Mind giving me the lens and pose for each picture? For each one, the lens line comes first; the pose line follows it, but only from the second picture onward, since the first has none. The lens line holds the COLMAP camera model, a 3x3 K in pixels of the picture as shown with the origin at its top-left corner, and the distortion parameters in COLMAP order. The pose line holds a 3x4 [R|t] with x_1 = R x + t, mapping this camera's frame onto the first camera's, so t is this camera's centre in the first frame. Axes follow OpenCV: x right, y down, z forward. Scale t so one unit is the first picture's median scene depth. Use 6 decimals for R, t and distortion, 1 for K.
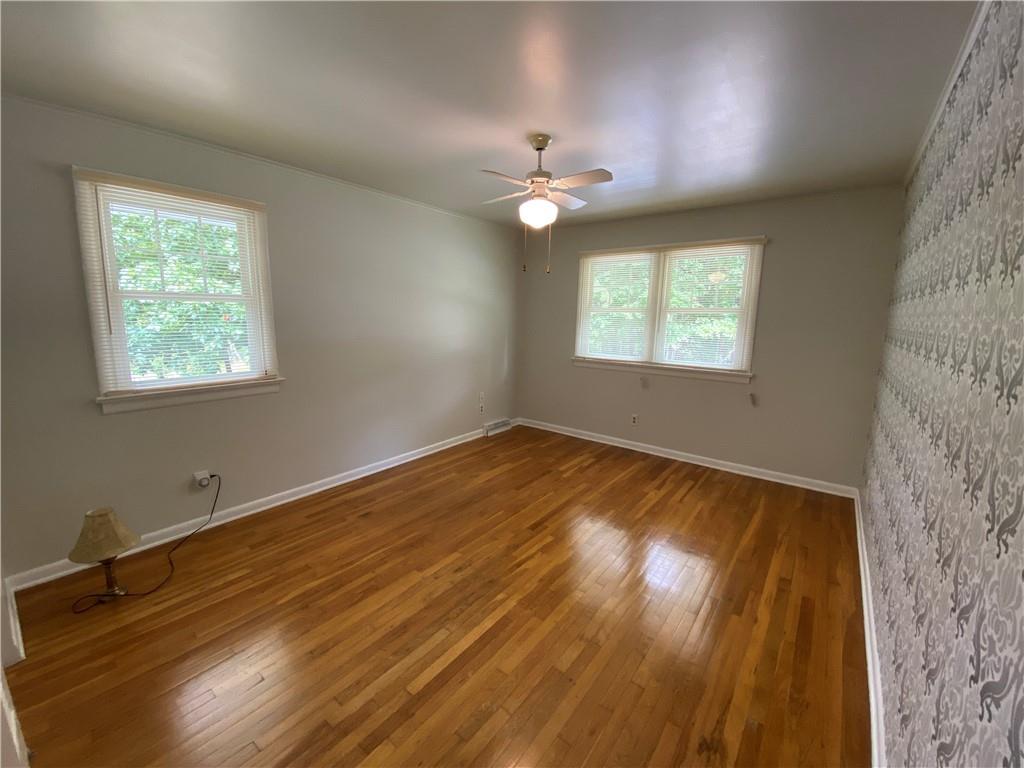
lens RADIAL K [[419.9, 0, 512.0], [0, 419.9, 384.0], [0, 0, 1]] dist [-0.000174, -0.012481]
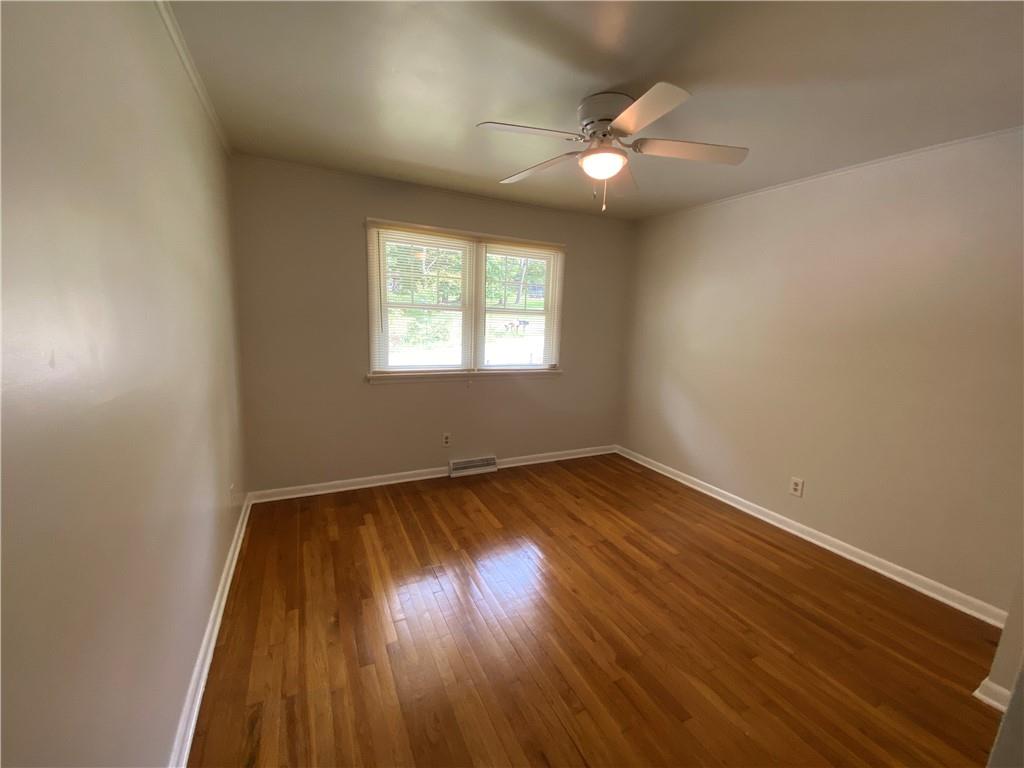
lens RADIAL K [[419.9, 0, 512.0], [0, 419.9, 384.0], [0, 0, 1]] dist [-0.000174, -0.012481]
pose [[0.439422, -0.149234, 0.885798, -0.415104], [0.114167, 0.987385, 0.109713, -0.108734], [-0.890996, 0.052918, 0.450916, 0.539647]]
